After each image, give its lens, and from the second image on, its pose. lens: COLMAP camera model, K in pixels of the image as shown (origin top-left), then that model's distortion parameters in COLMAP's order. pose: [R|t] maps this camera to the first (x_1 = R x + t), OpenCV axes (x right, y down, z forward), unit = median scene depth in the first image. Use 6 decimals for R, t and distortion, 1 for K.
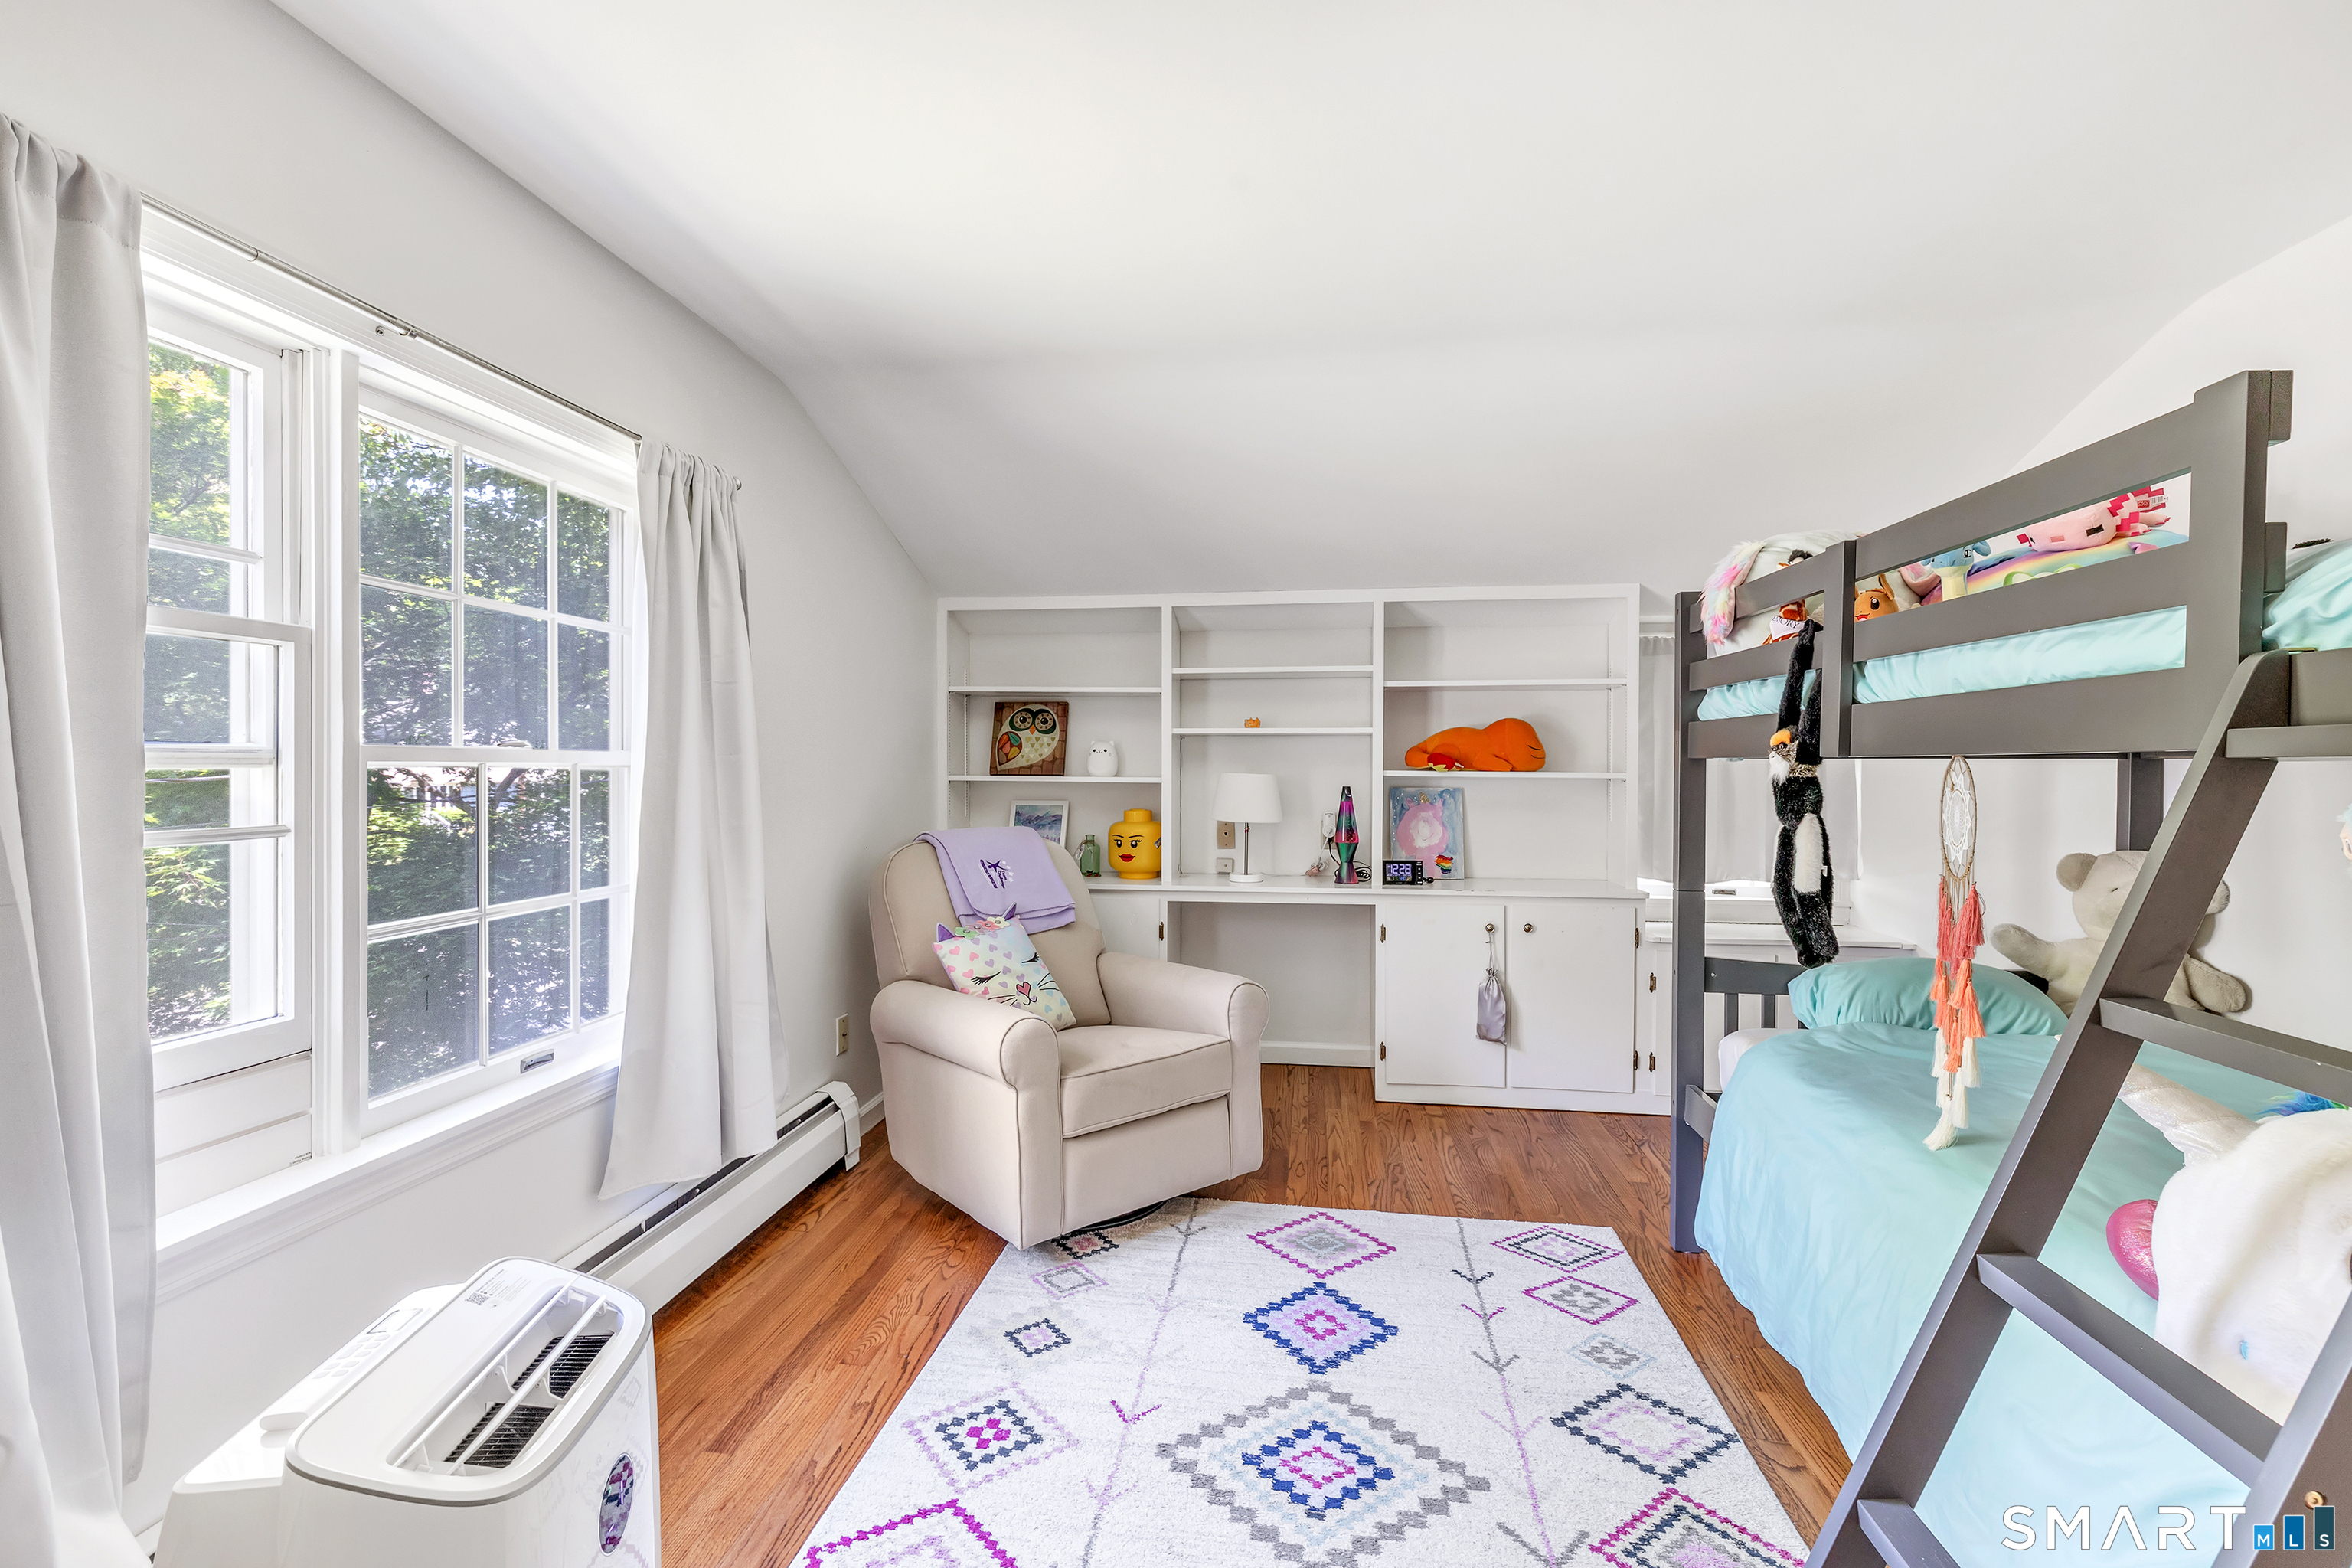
lens RADIAL K [[1030.2, 0, 1169.7], [0, 1030.2, 764.7], [0, 0, 1]] dist [0.000361, 0.000500]
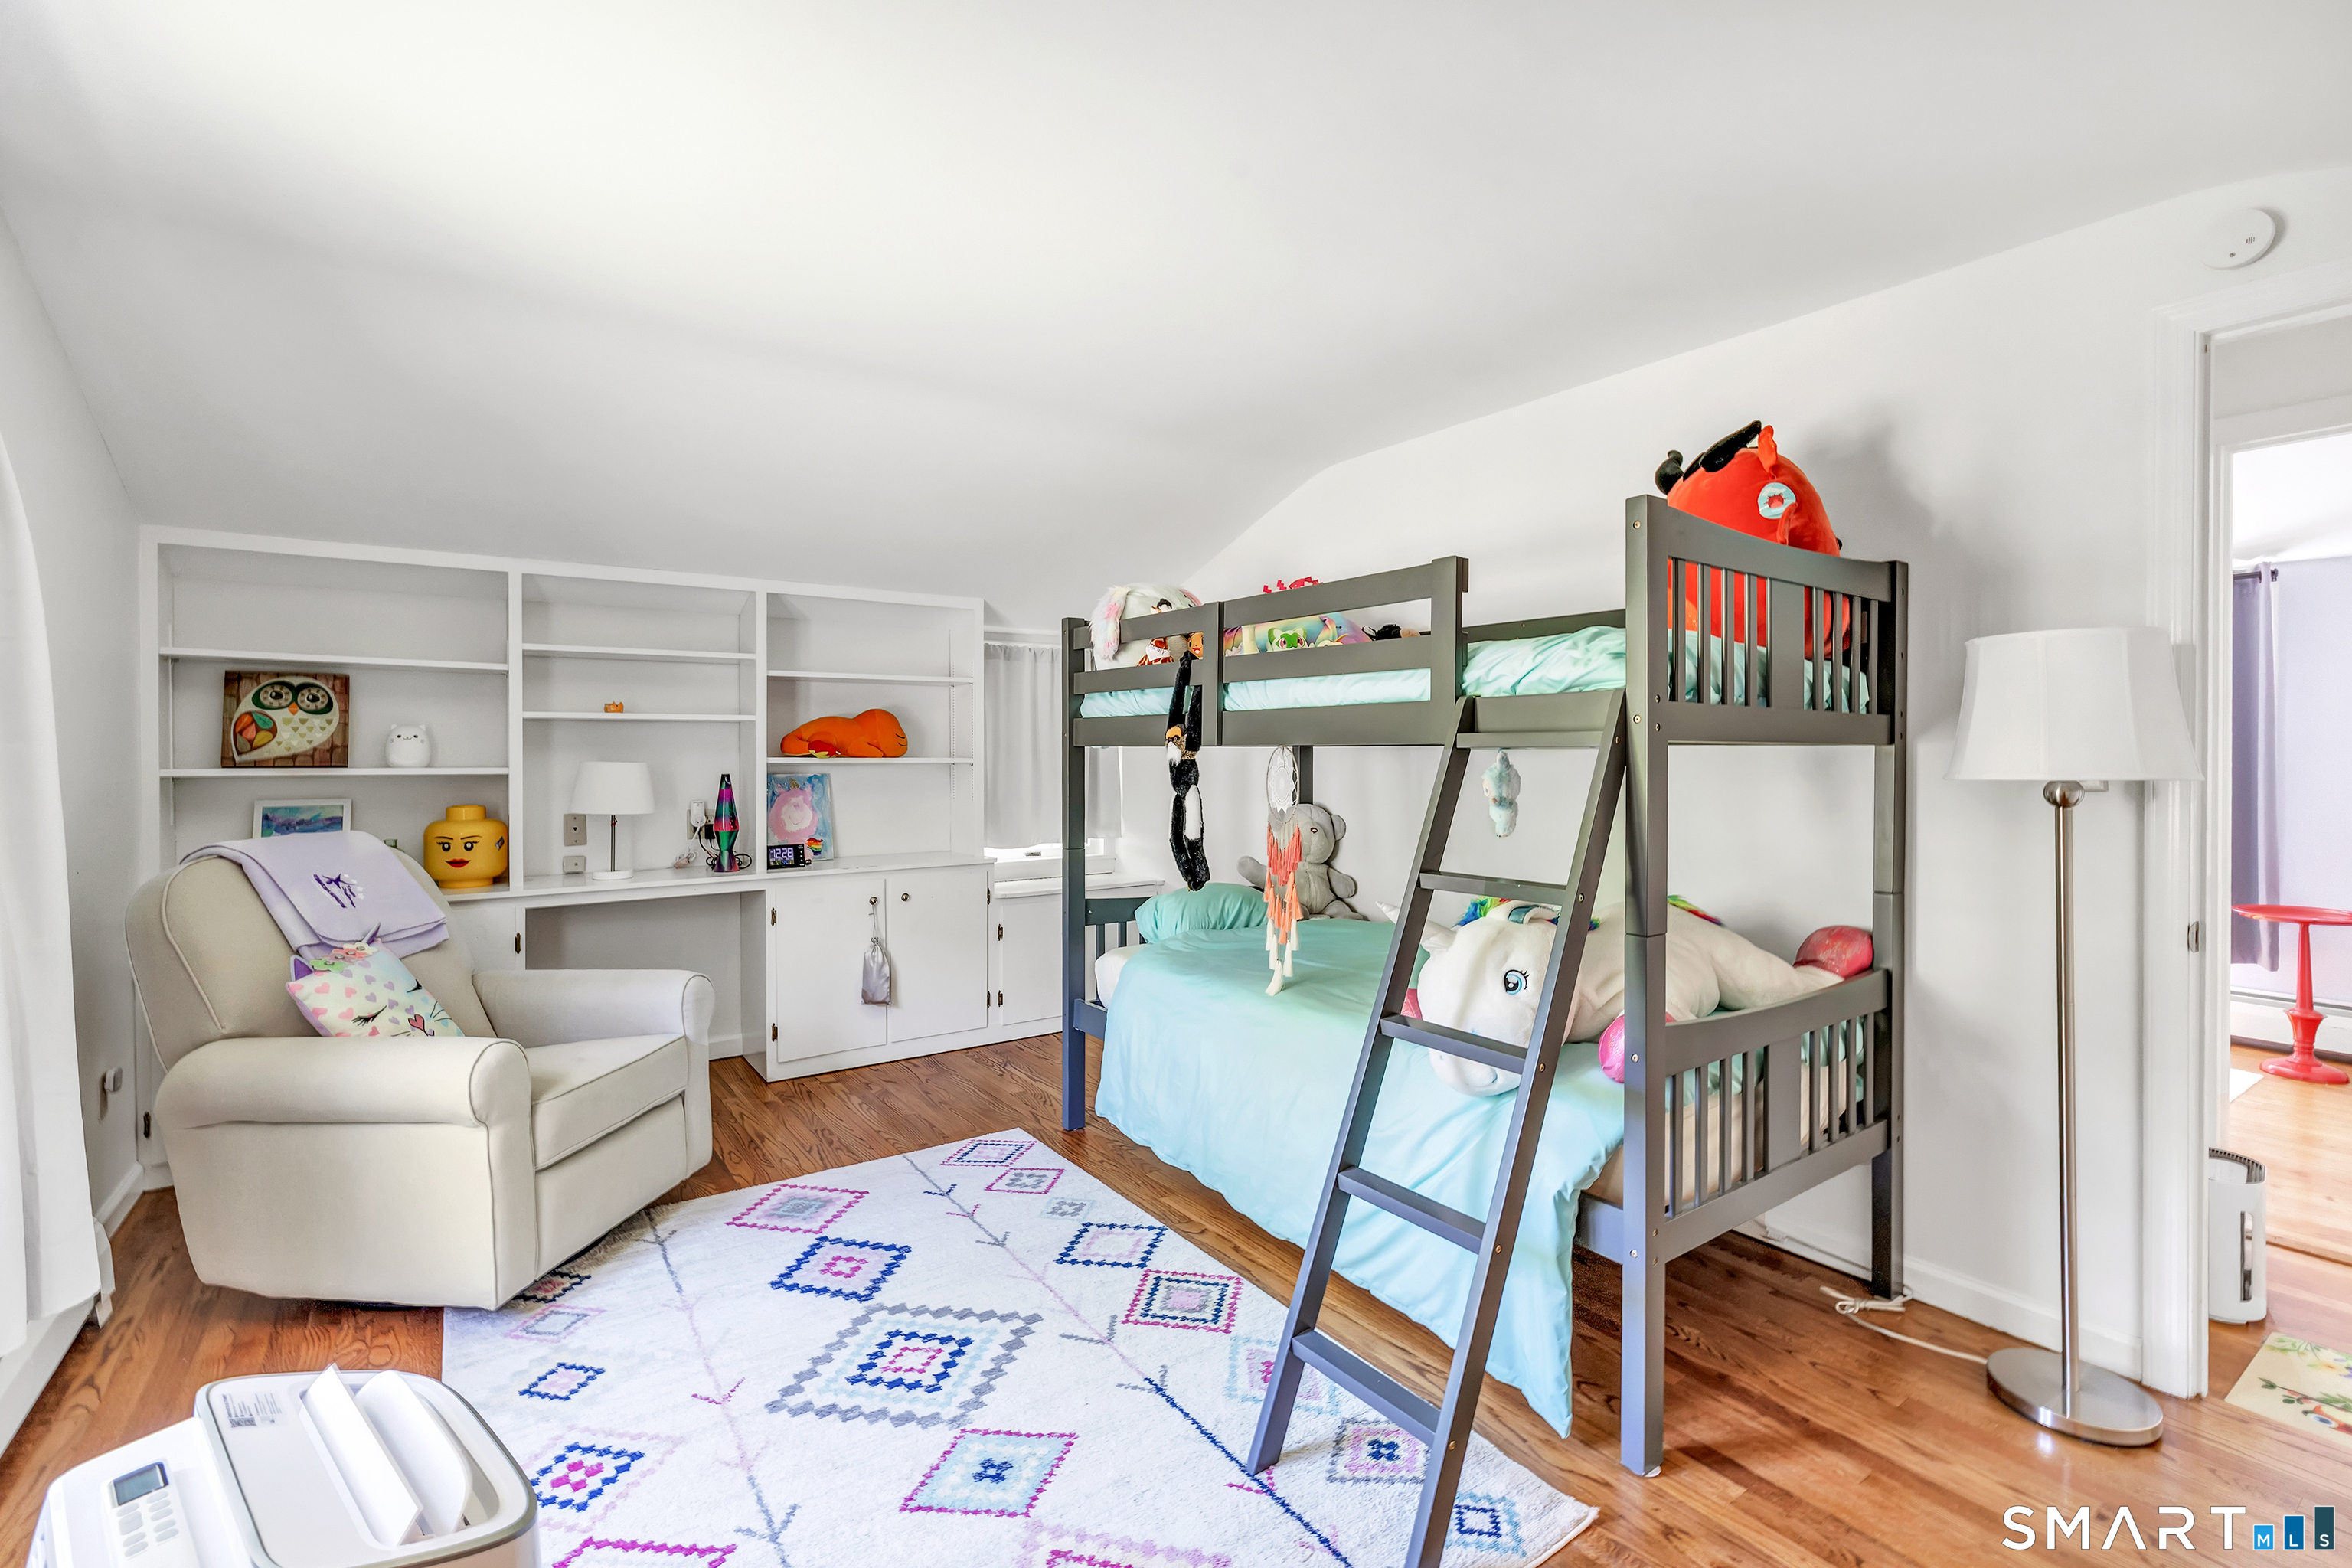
lens RADIAL K [[1049.3, 0, 1171.9], [0, 1049.3, 734.8], [0, 0, 1]] dist [-0.000939, 0.000247]
pose [[0.727885, 0.006906, 0.685665, -0.328518], [0.003134, 0.999905, -0.013397, -0.002802], [-0.685693, 0.011900, 0.727794, -0.046874]]
